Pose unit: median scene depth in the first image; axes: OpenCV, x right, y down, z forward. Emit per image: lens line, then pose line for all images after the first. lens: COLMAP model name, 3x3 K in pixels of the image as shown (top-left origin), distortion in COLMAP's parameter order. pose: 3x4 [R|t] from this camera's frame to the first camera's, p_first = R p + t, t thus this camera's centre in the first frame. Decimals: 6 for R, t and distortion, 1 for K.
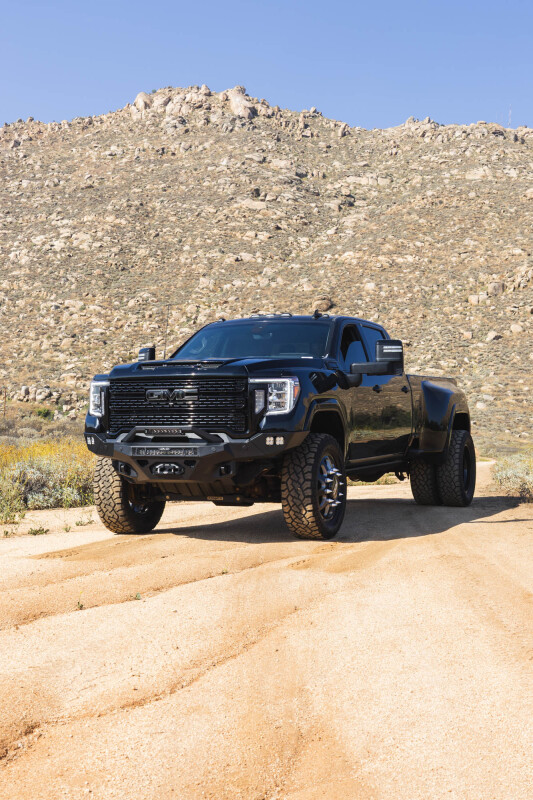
lens RADIAL K [[1159.6, 0, 263.5], [0, 1159.6, 402.4], [0, 0, 1]] dist [0.034125, 0.000000]
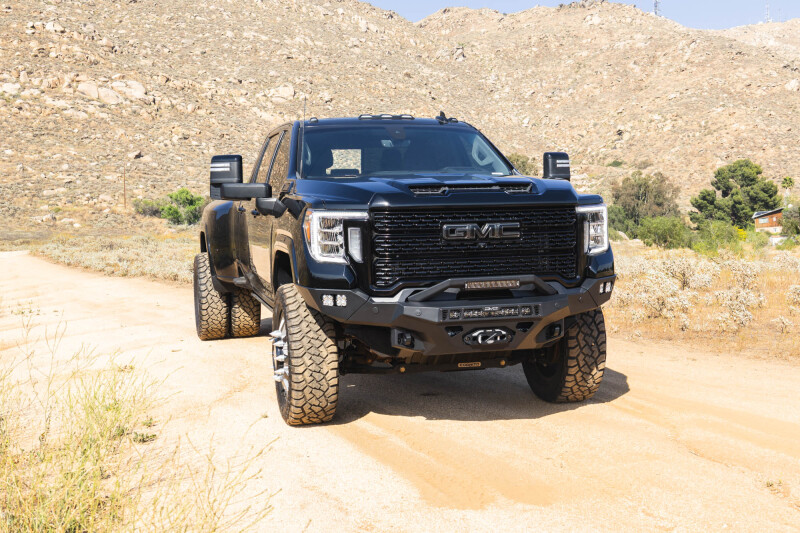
lens RADIAL K [[1032.3, 0, 416.0], [0, 1032.3, 266.0], [0, 0, 1]] dist [-0.015080, 0.000000]
pose [[0.788315, -0.052462, 0.613031, -0.331193], [0.005493, 0.996919, 0.078251, -0.023096], [-0.615247, -0.058319, 0.786175, 0.351484]]
